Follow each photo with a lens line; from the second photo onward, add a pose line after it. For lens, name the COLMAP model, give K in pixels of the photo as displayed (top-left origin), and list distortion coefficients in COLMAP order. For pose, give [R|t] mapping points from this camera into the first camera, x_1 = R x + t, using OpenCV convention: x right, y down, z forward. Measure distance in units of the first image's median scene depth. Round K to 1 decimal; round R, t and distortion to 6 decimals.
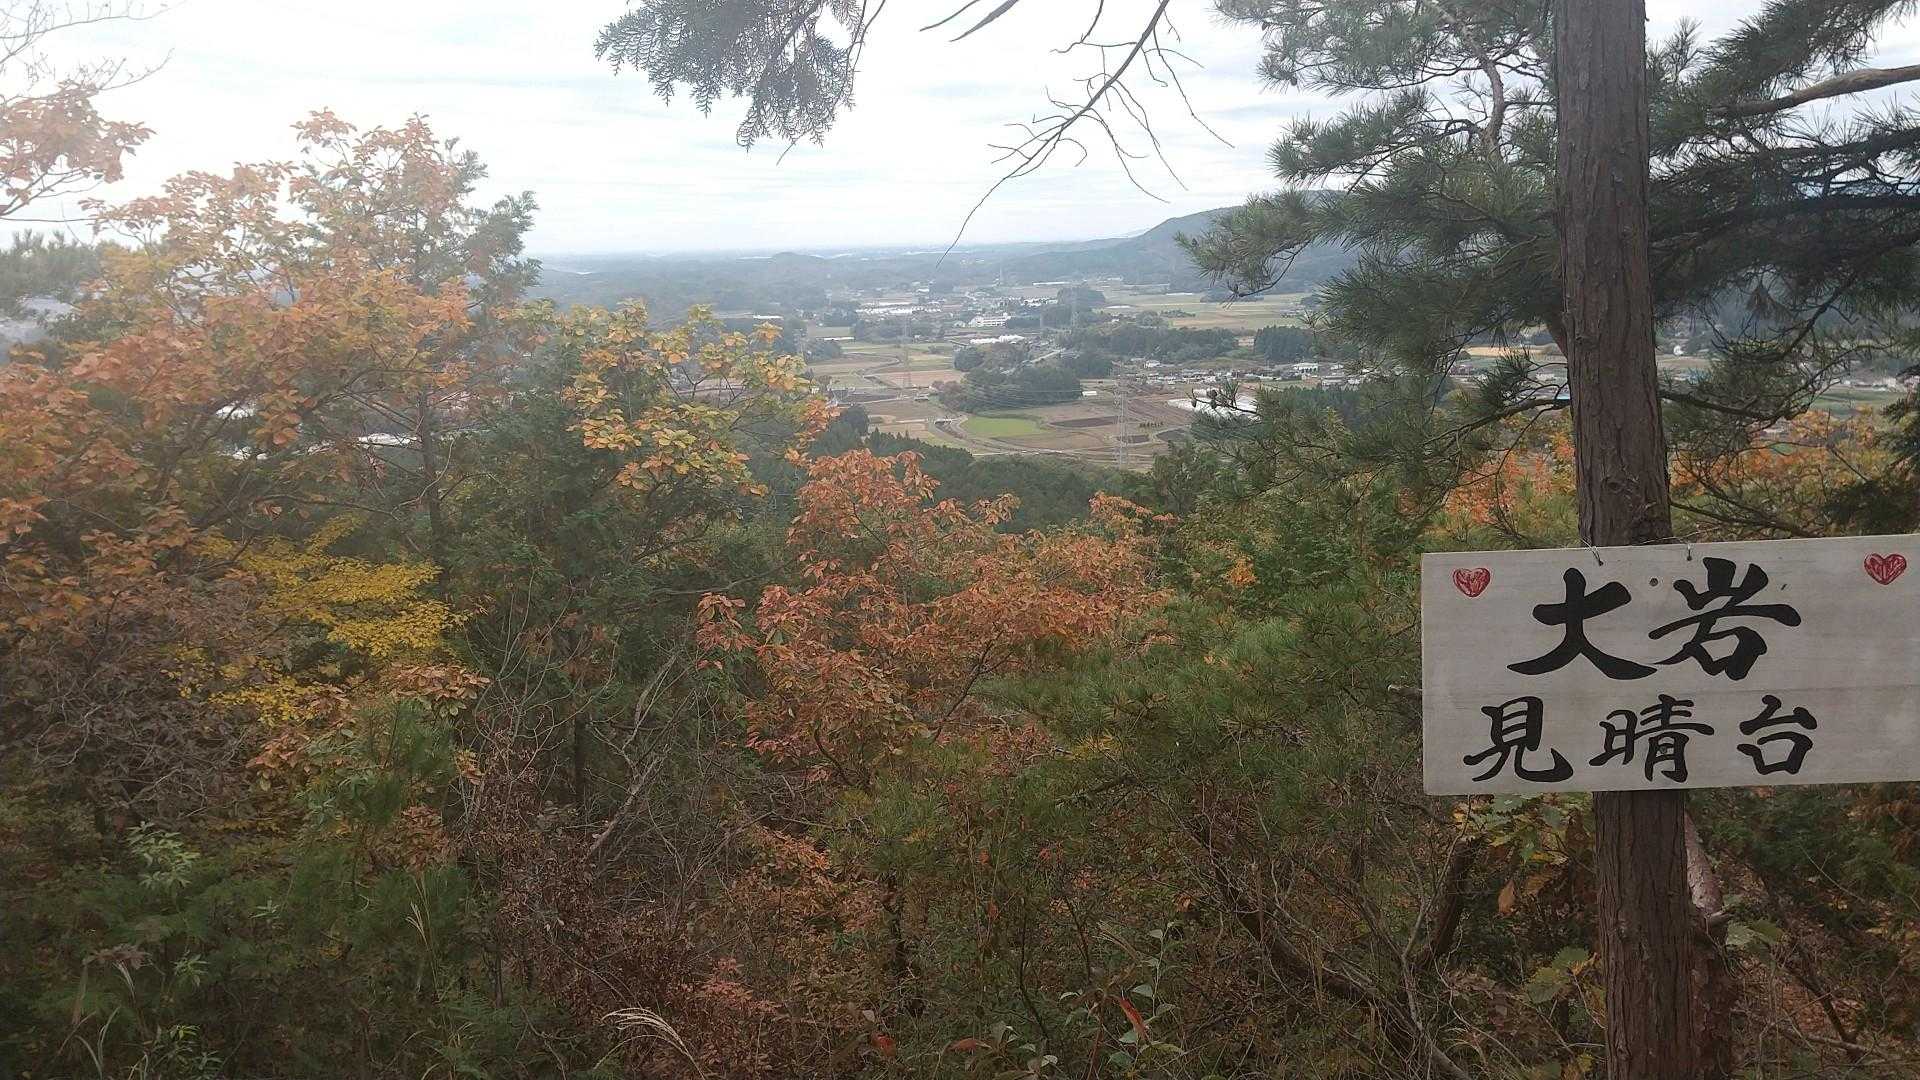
lens RADIAL K [[1380.3, 0, 960.0], [0, 1380.3, 540.0], [0, 0, 1]] dist [-0.001017, -0.000099]
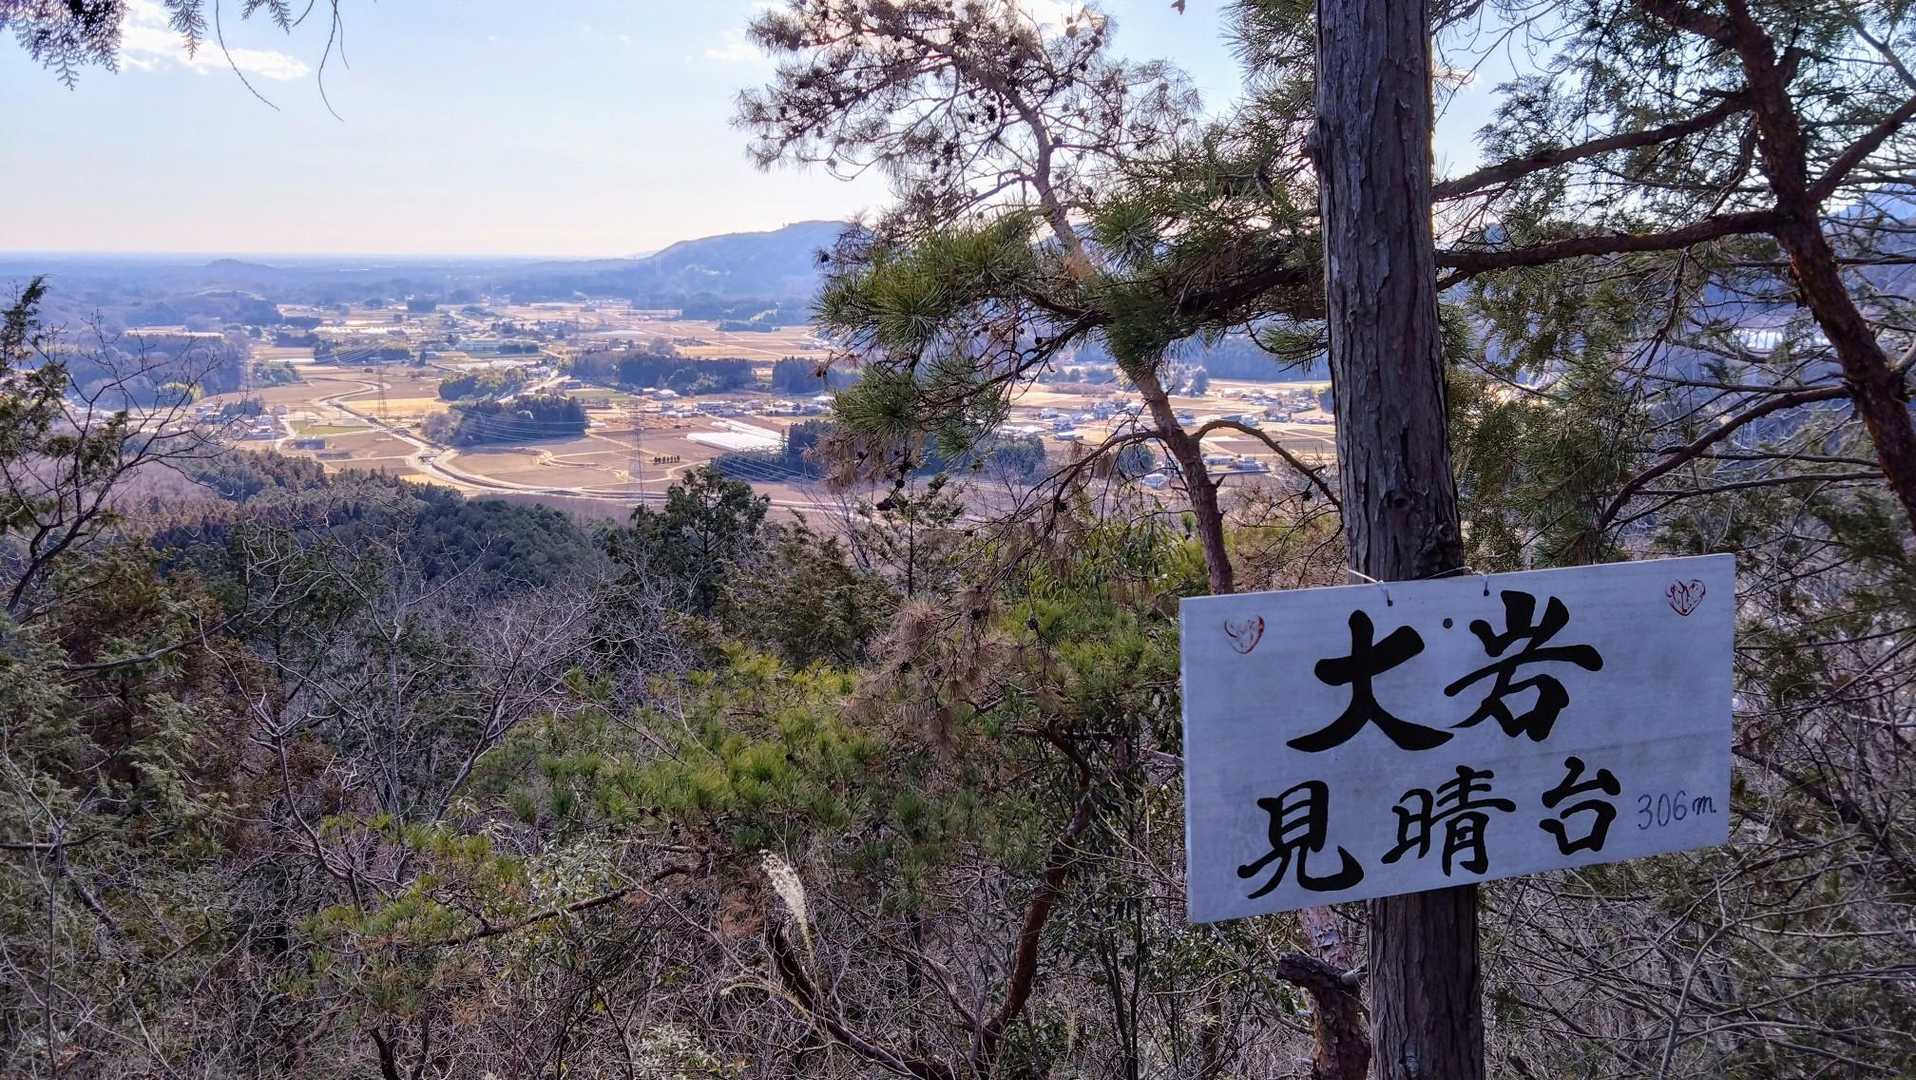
lens RADIAL K [[1377.5, 0, 958.0], [0, 1377.5, 540.0], [0, 0, 1]] dist [-0.001017, -0.000099]
pose [[0.935554, -0.020798, 0.352572, -0.035836], [0.031031, 0.999245, -0.023396, -0.007754], [-0.351819, 0.032828, 0.935492, 0.356670]]
